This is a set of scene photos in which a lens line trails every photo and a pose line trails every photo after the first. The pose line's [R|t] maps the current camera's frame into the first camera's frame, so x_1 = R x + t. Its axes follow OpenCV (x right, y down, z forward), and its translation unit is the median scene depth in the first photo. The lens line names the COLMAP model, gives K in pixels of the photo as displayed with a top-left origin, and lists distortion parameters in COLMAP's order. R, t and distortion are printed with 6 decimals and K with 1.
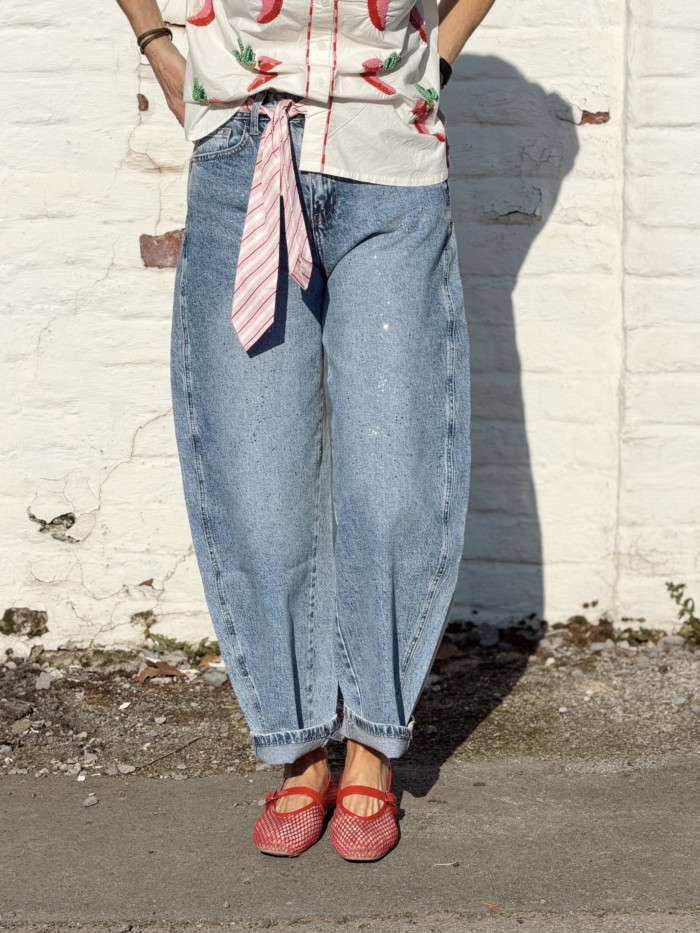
lens RADIAL K [[3659.5, 0, 346.6], [0, 3659.5, 469.9], [0, 0, 1]] dist [0.256573, 0.097924]
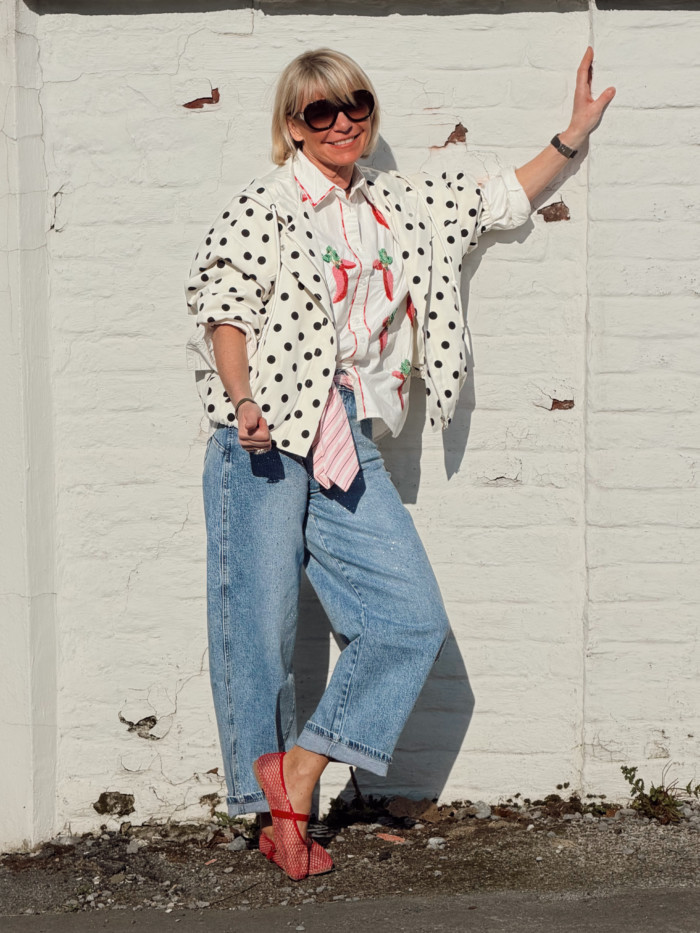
lens RADIAL K [[4101.5, 0, 353.4], [0, 4101.5, 506.5], [0, 0, 1]] dist [0.192169, 1.687608]
pose [[0.999996, -0.002861, 0.000729, -0.006911], [0.002907, 0.997292, -0.073485, 0.044847], [-0.000516, 0.073487, 0.997296, -0.428949]]
